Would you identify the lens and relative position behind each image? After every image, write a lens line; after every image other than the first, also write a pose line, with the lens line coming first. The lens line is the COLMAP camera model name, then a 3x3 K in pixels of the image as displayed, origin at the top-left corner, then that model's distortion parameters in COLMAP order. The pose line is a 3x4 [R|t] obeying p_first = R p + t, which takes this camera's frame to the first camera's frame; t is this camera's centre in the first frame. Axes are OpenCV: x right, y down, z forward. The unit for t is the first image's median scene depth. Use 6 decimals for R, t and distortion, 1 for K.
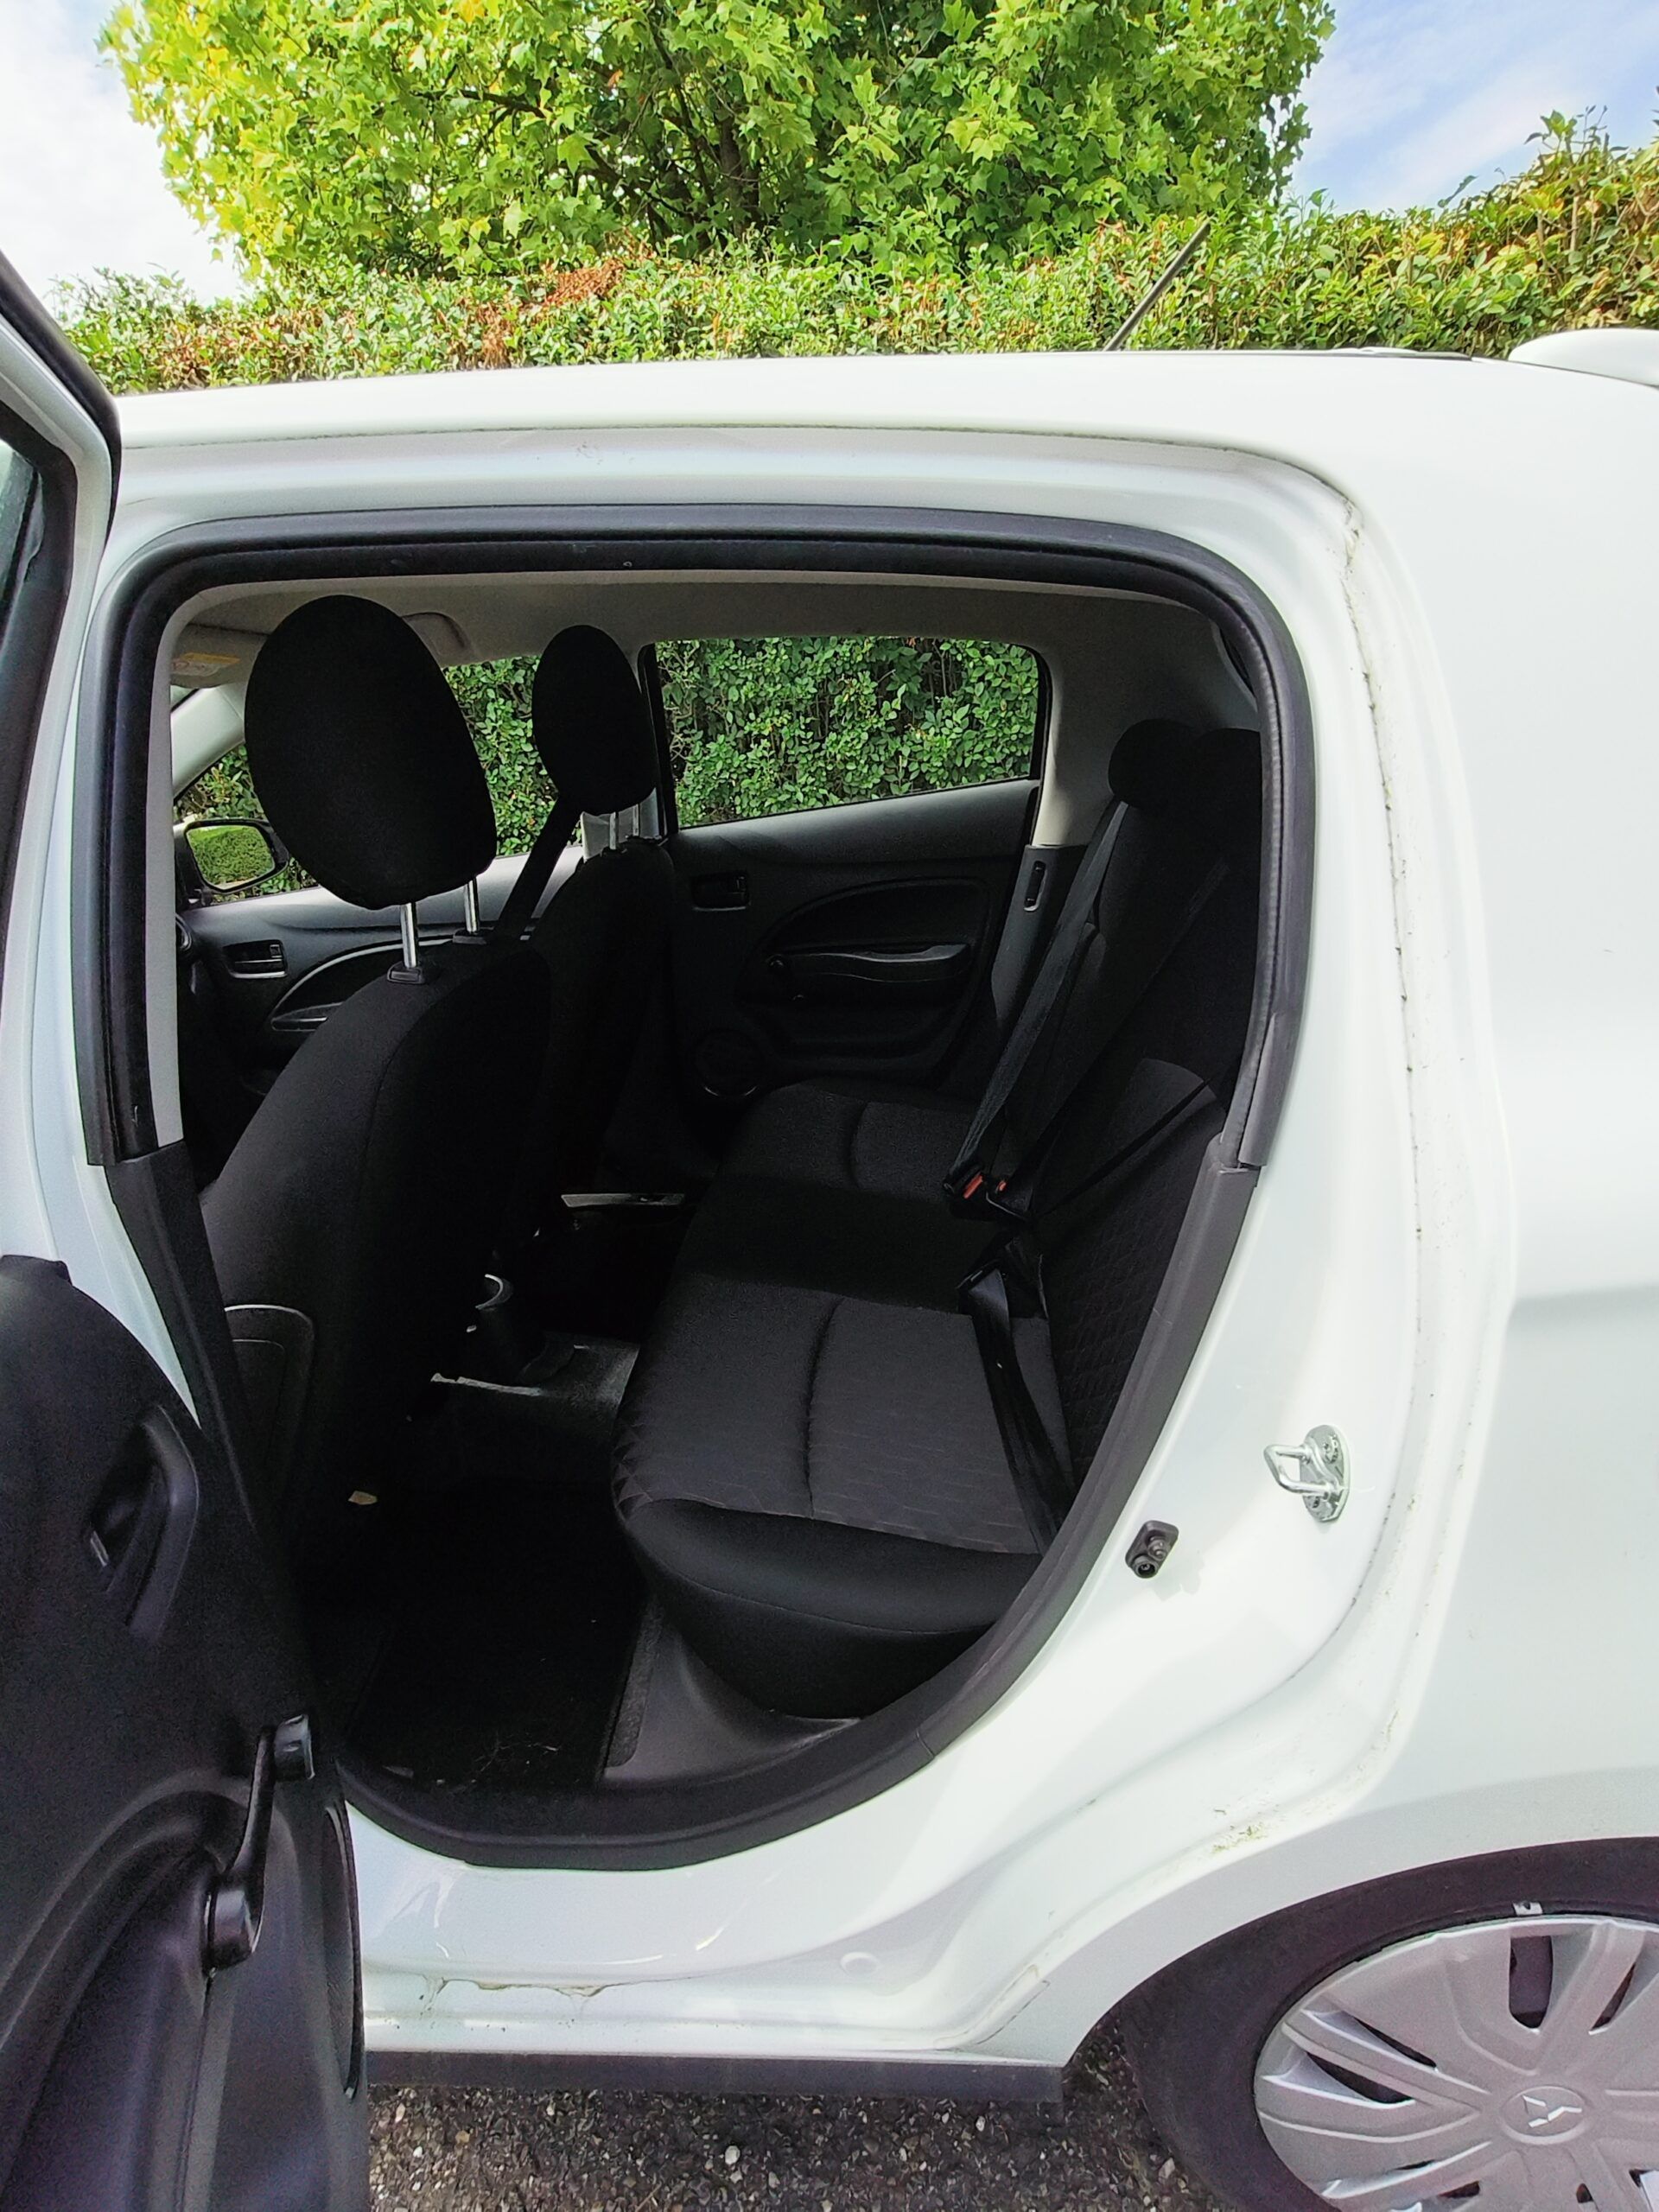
lens RADIAL K [[1039.3, 0, 829.5], [0, 1039.3, 1106.0], [0, 0, 1]] dist [0.005066, 0.000169]
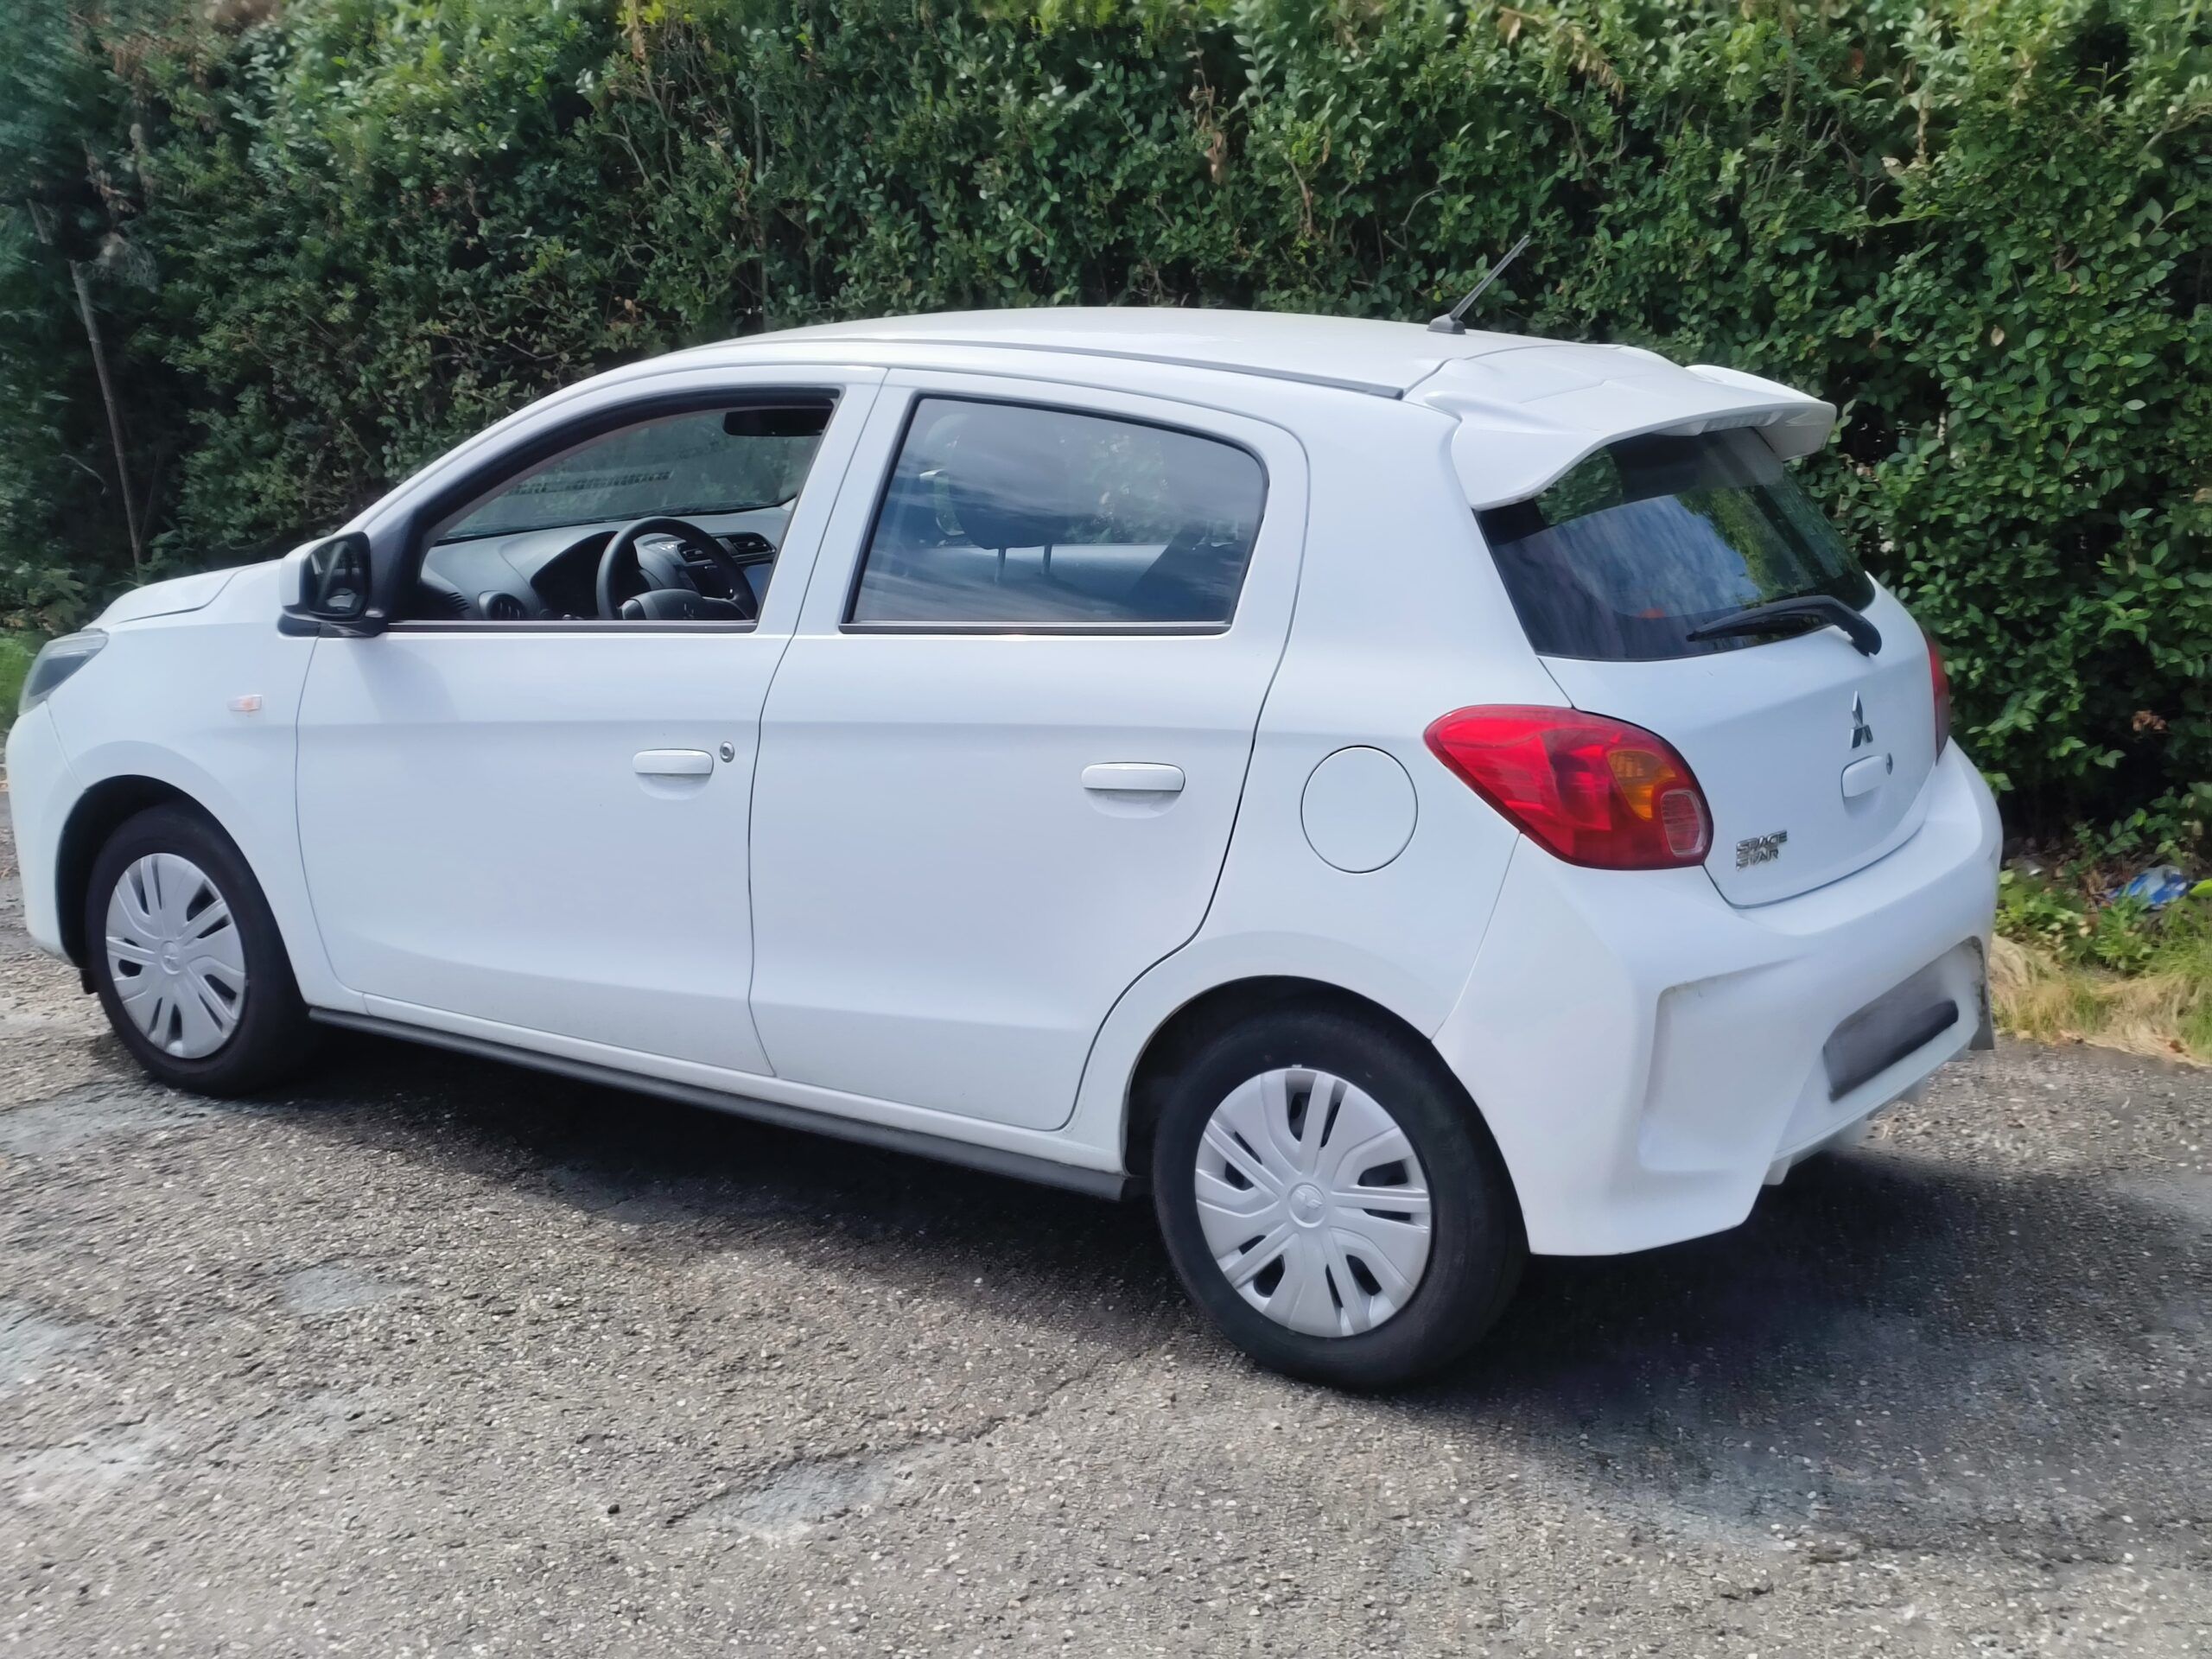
lens RADIAL K [[2902.1, 0, 1106.0], [0, 2902.1, 829.5], [0, 0, 1]] dist [-0.045757, 0.373658]
pose [[0.871259, 0.192573, -0.451467, 0.689303], [-0.258932, 0.961743, -0.089466, 0.218194], [0.416966, 0.194848, 0.887791, -1.079579]]
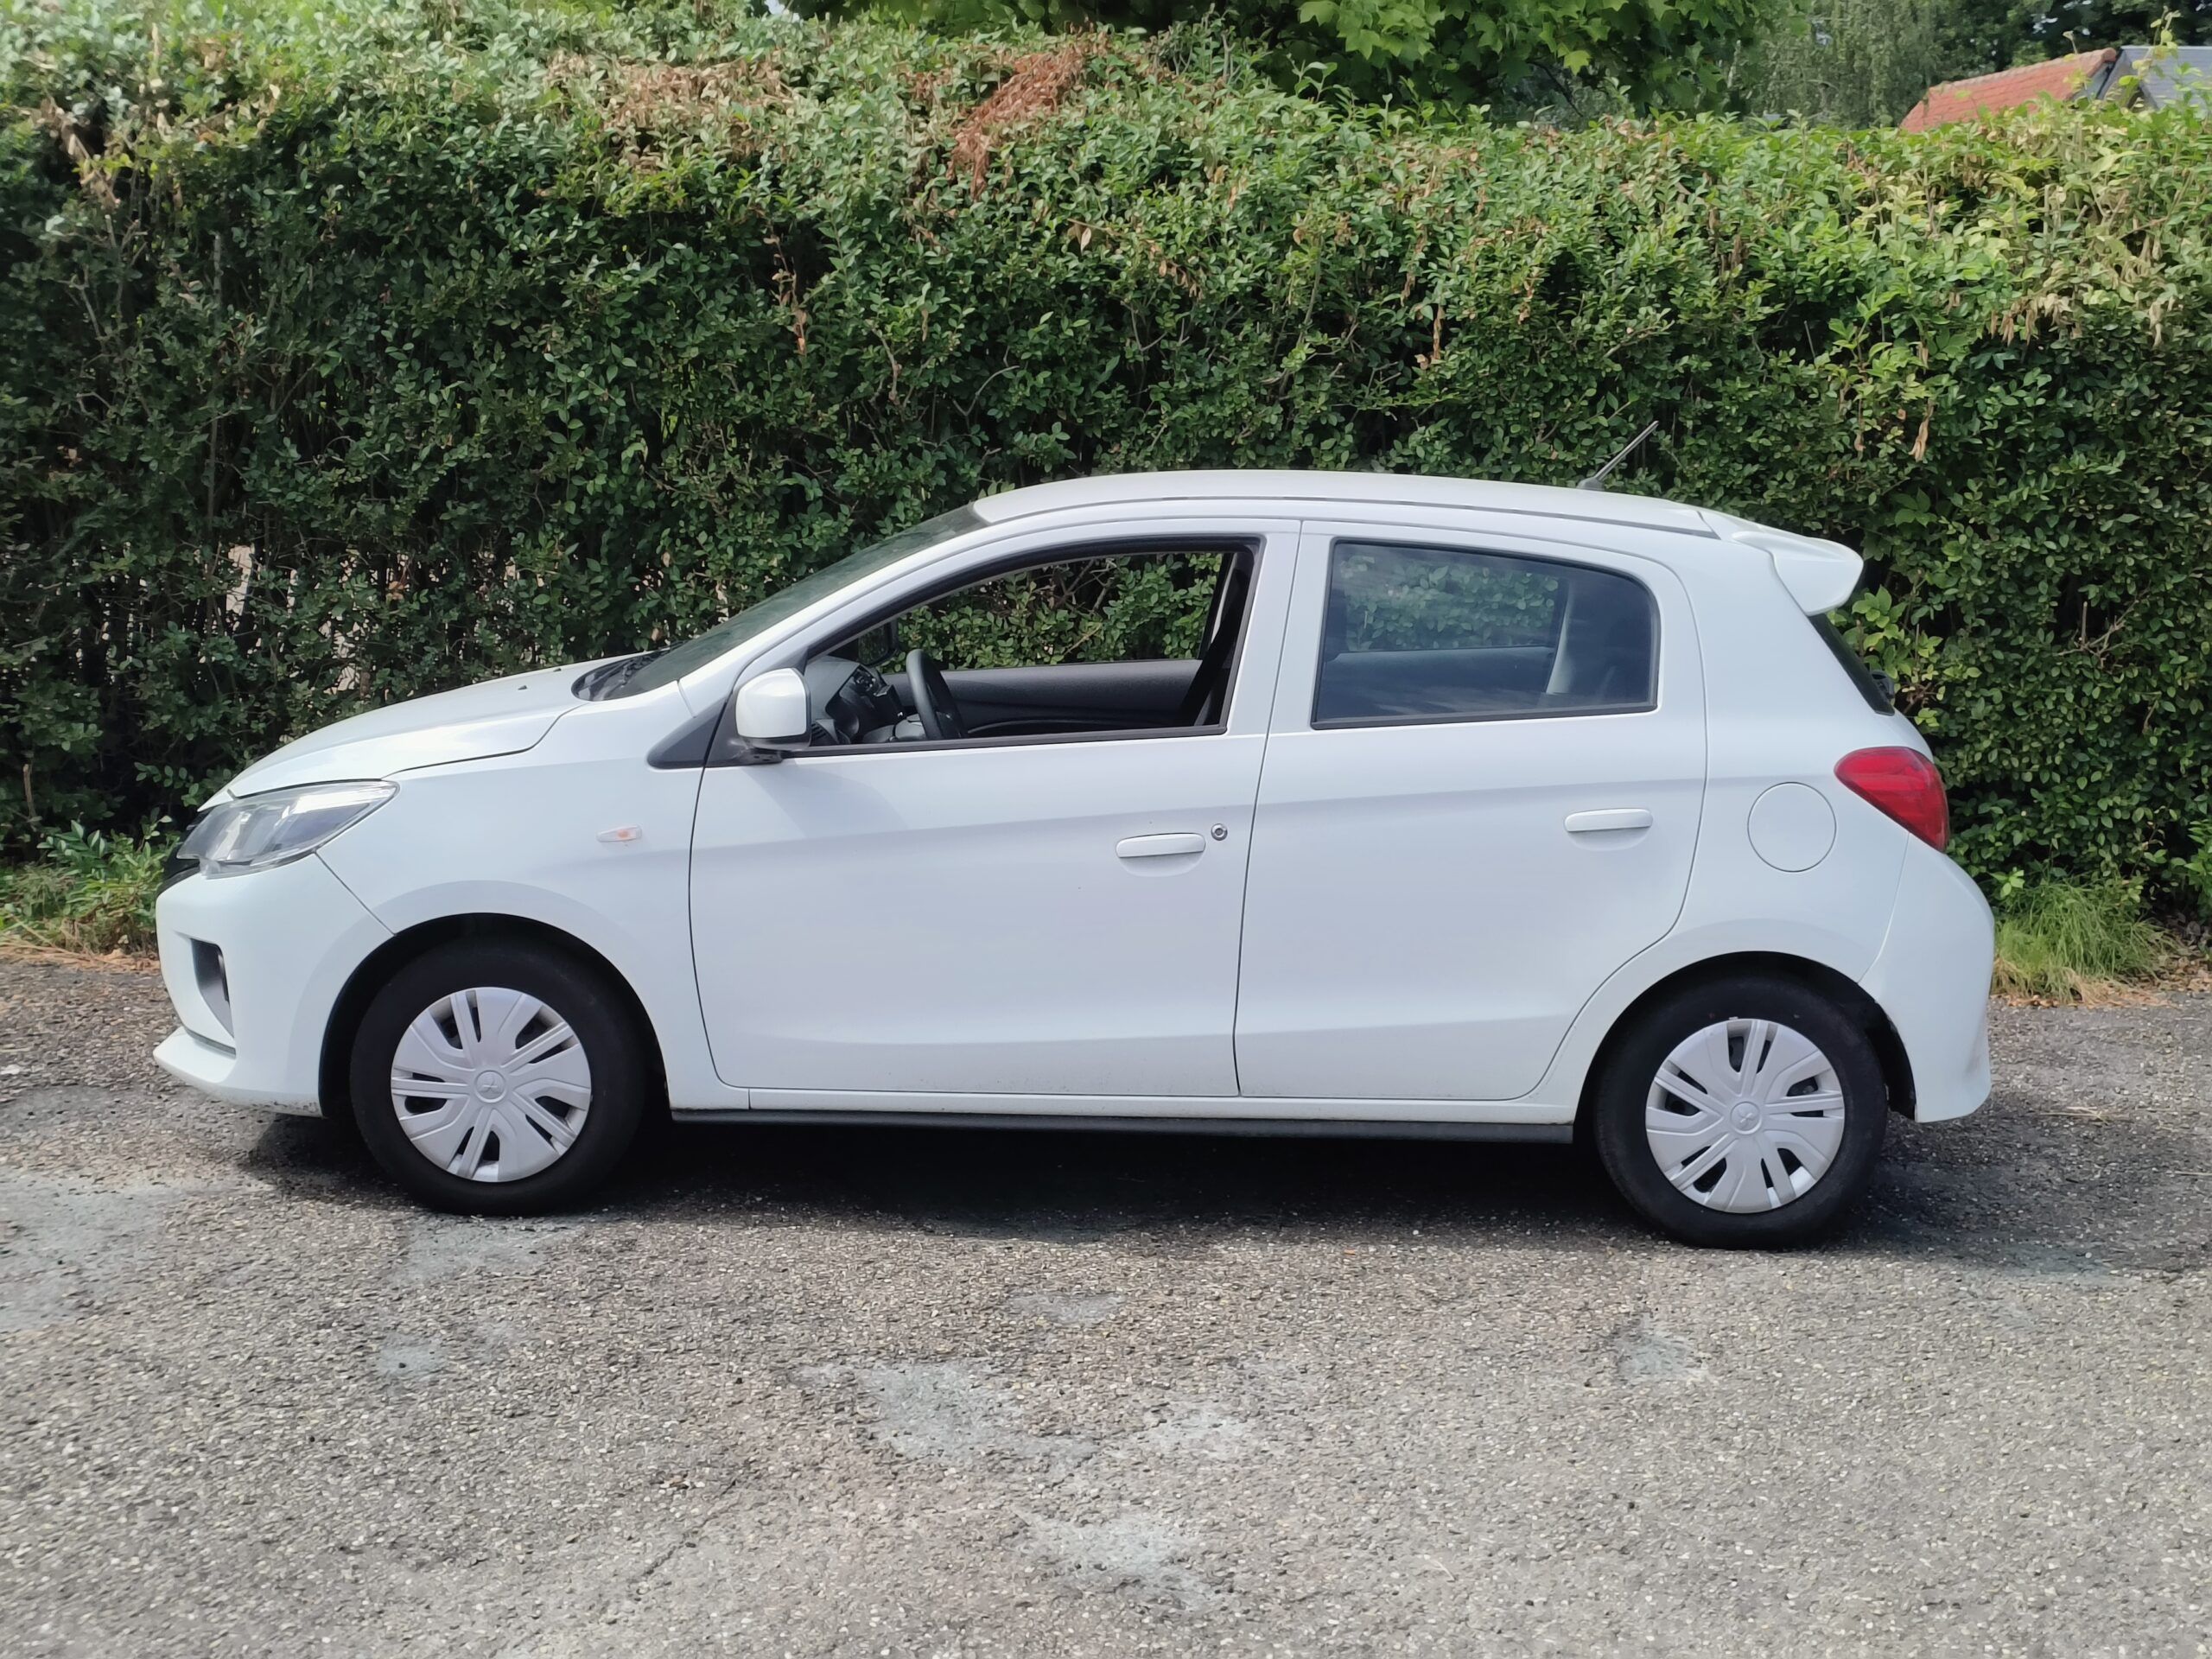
lens RADIAL K [[2902.1, 0, 1106.0], [0, 2902.1, 829.5], [0, 0, 1]] dist [-0.045757, 0.373658]
pose [[0.989388, 0.103881, 0.101585, -0.475621], [-0.077498, 0.968704, -0.235811, 0.549344], [-0.122902, 0.225436, 0.966475, -1.635642]]
